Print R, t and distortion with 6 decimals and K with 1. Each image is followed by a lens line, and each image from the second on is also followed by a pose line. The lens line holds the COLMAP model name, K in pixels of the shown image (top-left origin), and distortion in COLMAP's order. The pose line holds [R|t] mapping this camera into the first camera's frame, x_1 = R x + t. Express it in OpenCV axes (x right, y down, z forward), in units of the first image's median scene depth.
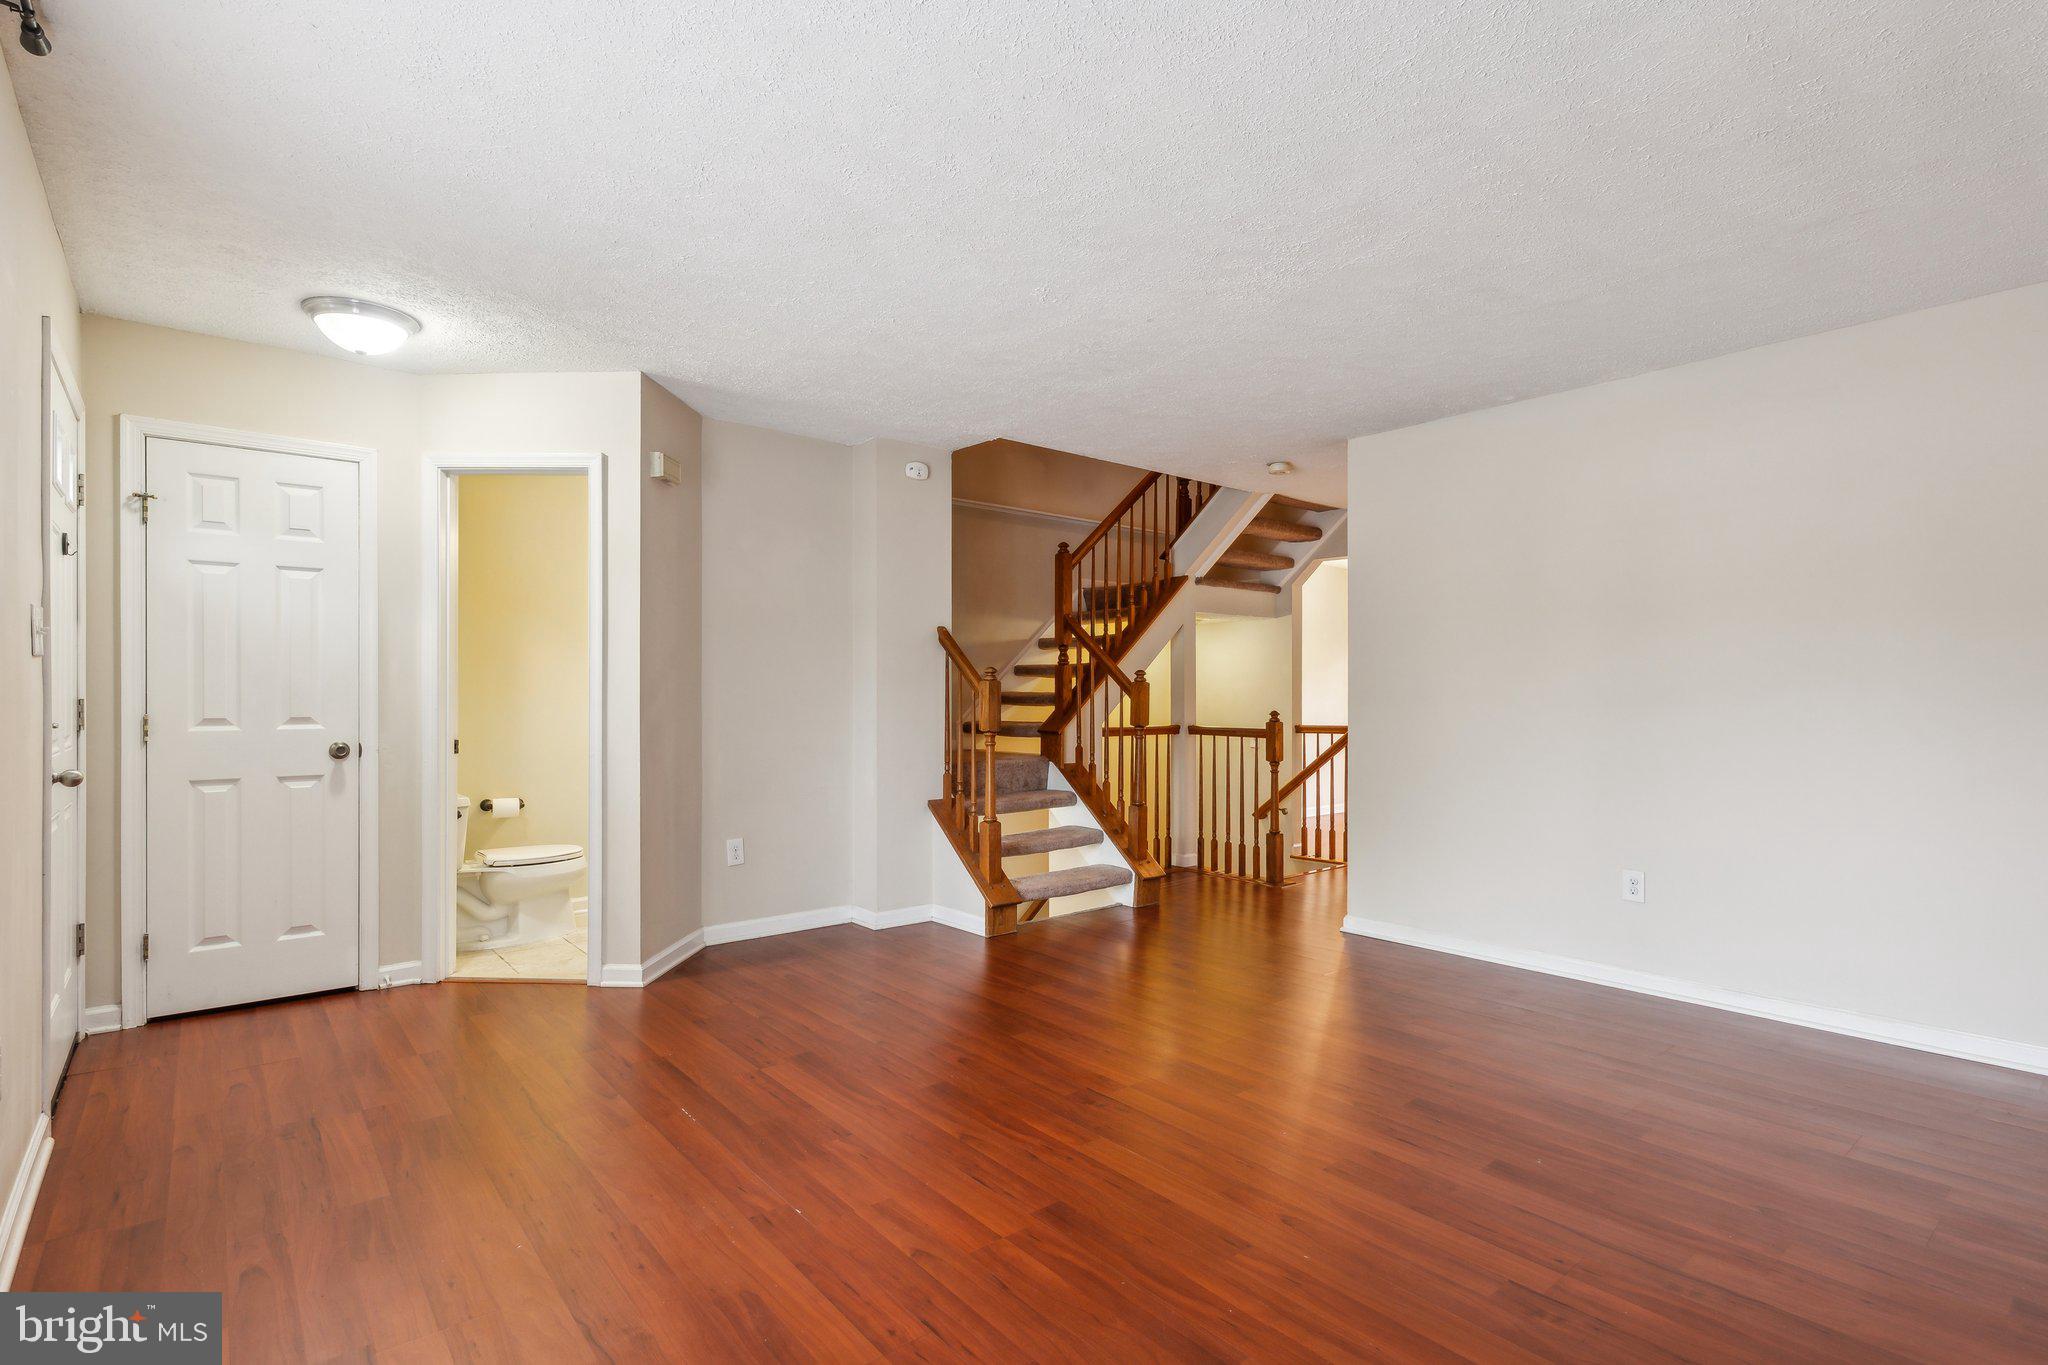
lens RADIAL K [[963.8, 0, 1024.0], [0, 963.8, 700.8], [0, 0, 1]] dist [-0.003201, -0.000987]
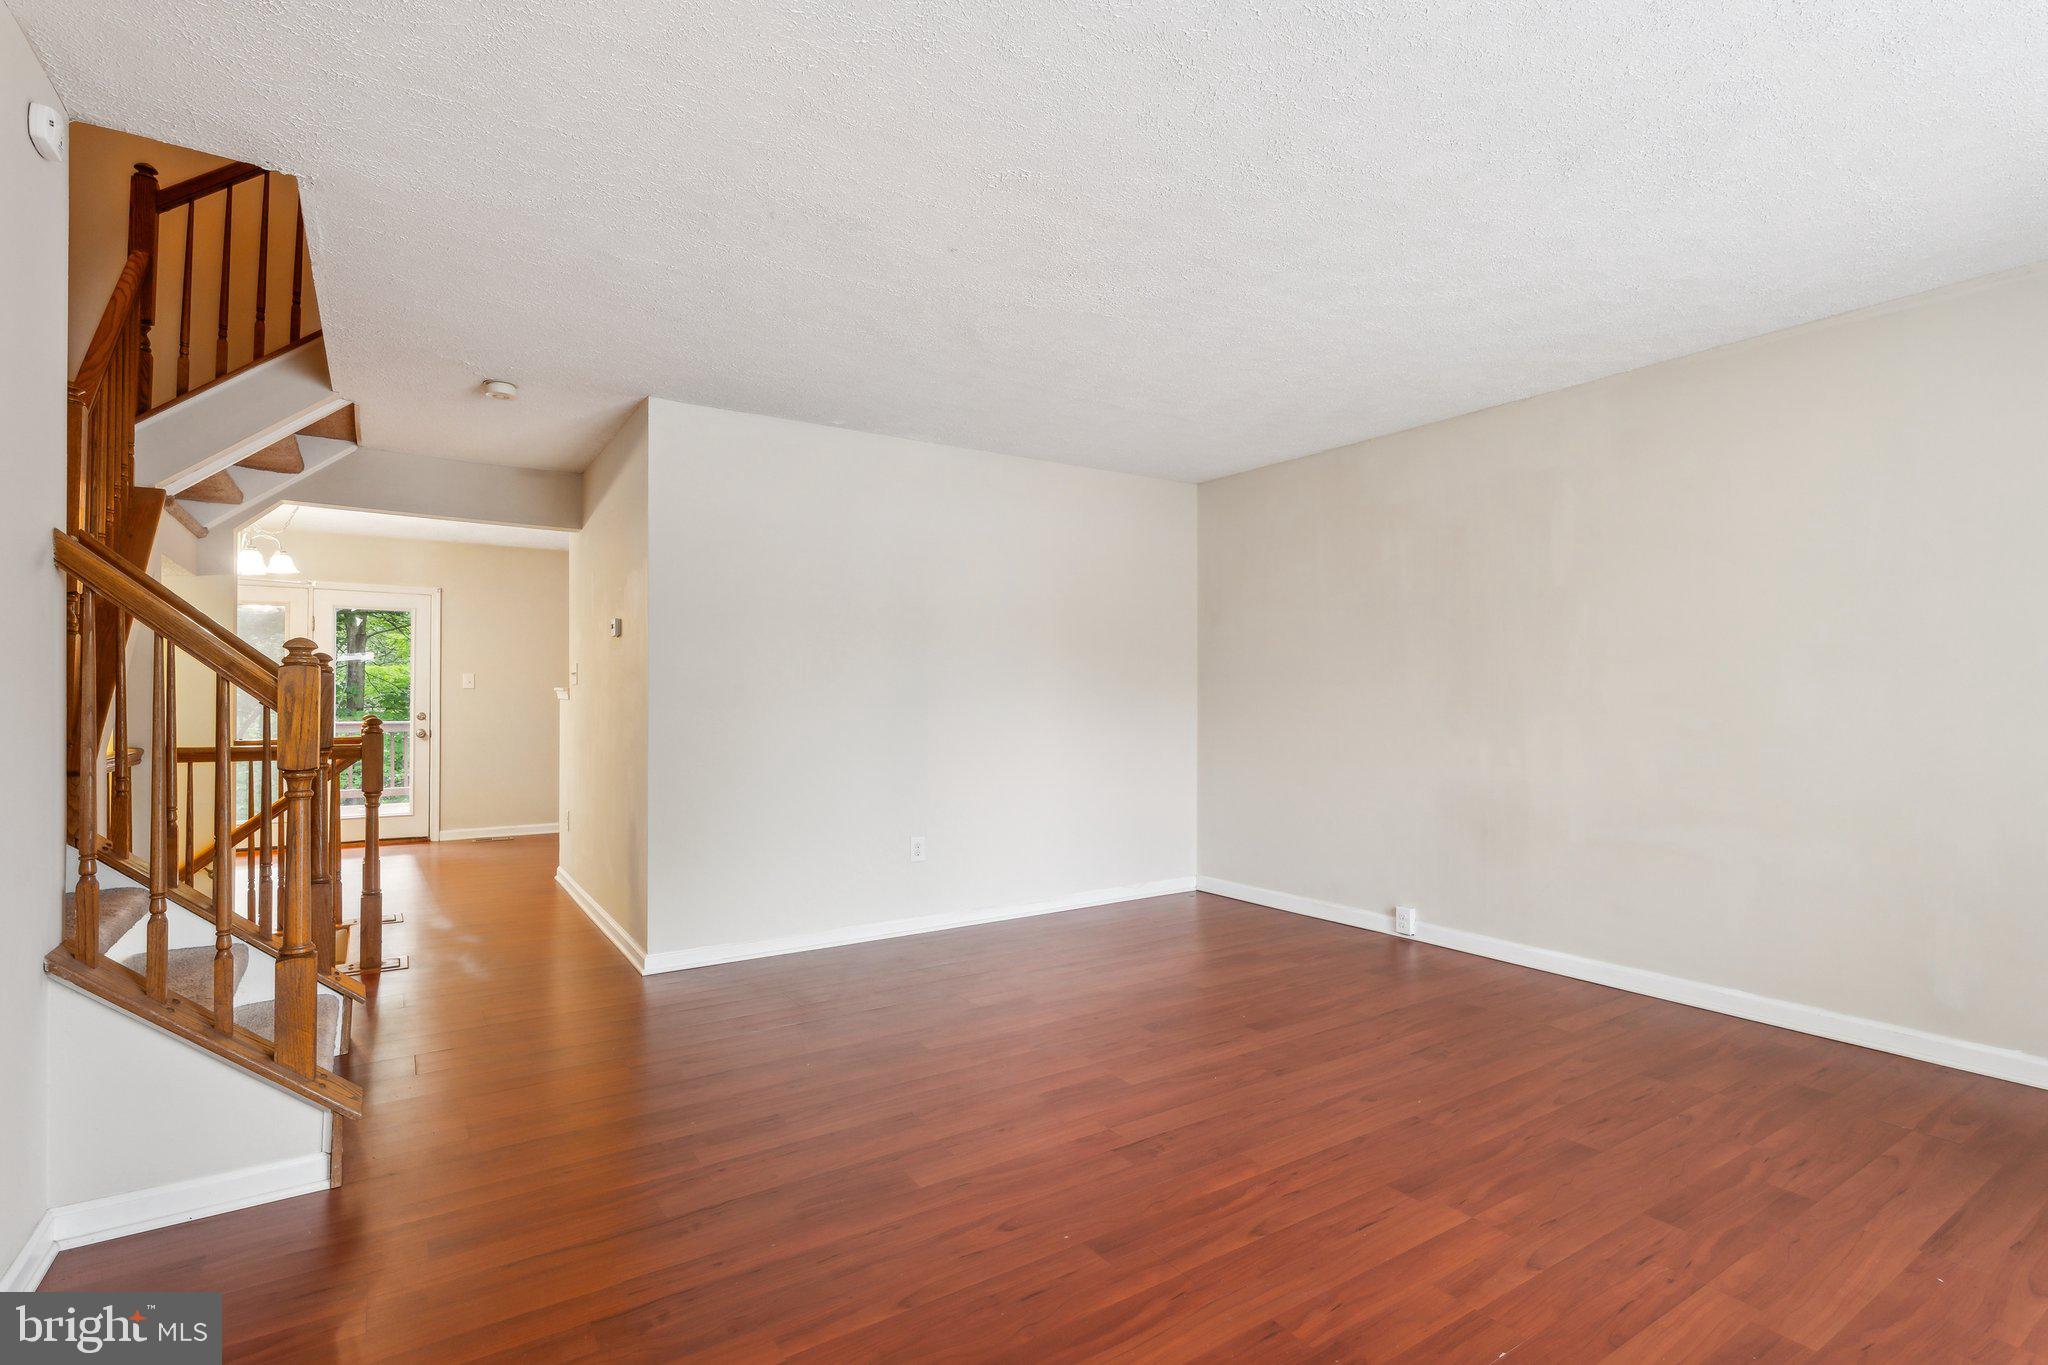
lens RADIAL K [[963.8, 0, 1016.3], [0, 963.8, 677.4], [0, 0, 1]] dist [-0.003201, -0.000987]
pose [[0.118389, 0.024959, 0.992654, -0.606068], [0.005644, 0.999651, -0.025808, 0.004023], [-0.992951, 0.008658, 0.118207, 0.741357]]
